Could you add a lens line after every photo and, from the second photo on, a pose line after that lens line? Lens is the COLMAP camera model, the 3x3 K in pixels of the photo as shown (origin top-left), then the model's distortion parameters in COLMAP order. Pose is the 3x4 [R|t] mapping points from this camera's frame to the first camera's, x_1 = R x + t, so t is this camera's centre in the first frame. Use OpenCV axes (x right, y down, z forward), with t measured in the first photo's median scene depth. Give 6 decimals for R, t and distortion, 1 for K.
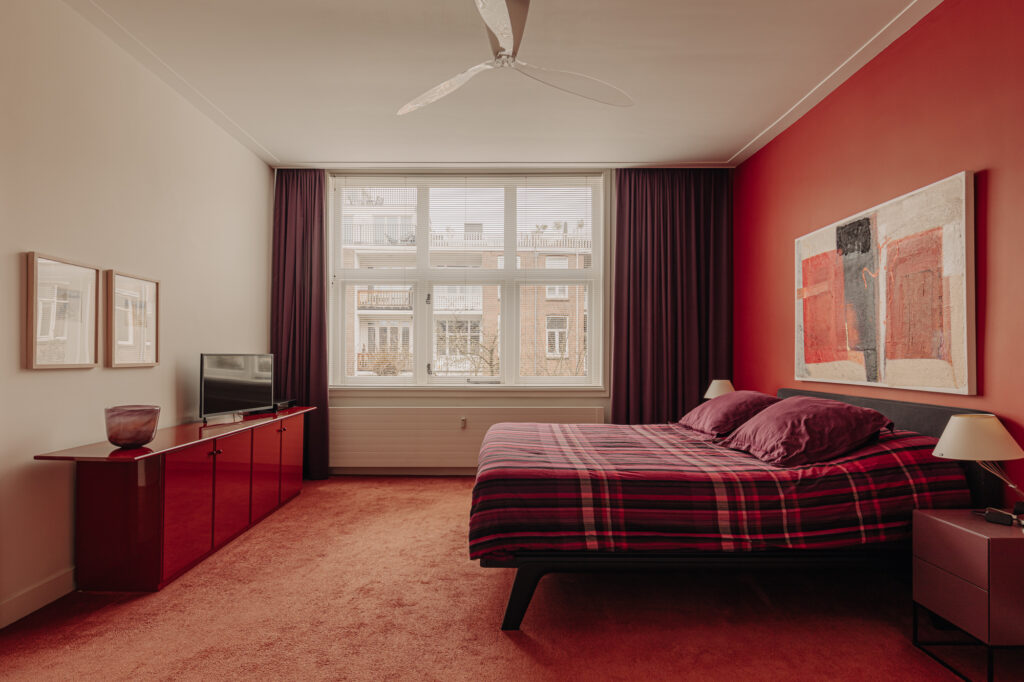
lens RADIAL K [[558.8, 0, 509.2], [0, 558.8, 360.3], [0, 0, 1]] dist [0.002075, 0.000789]
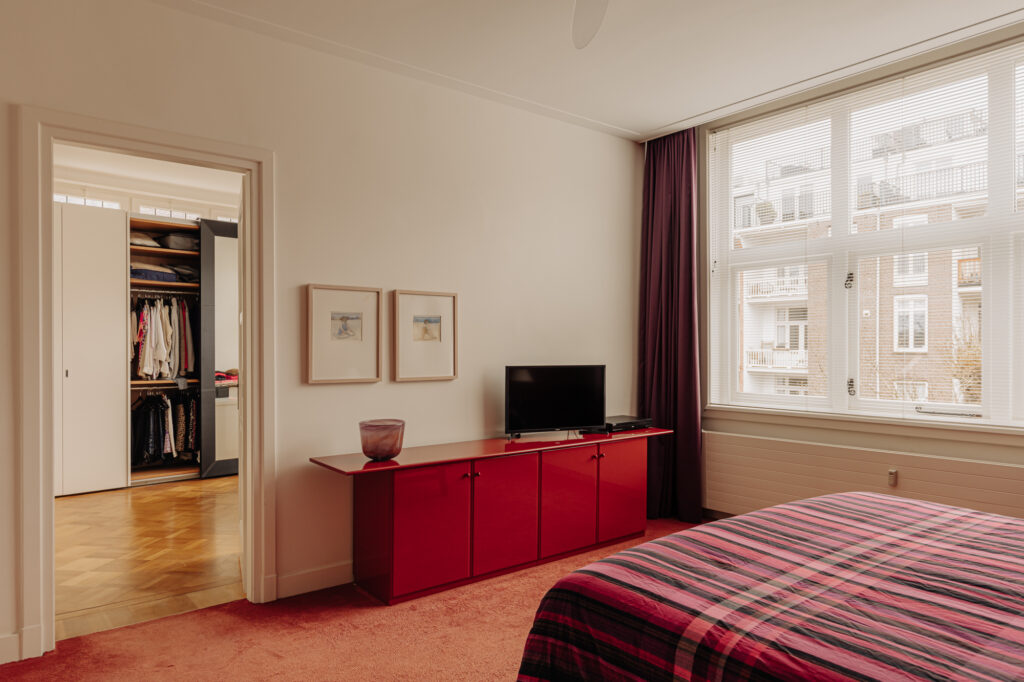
lens RADIAL K [[659.8, 0, 511.8], [0, 659.8, 354.4], [0, 0, 1]] dist [0.005389, 0.001250]
pose [[0.623388, 0.004688, -0.781898, 0.435267], [-0.004757, 0.999986, 0.002203, -0.045592], [0.781898, 0.002347, 0.623402, 0.414813]]
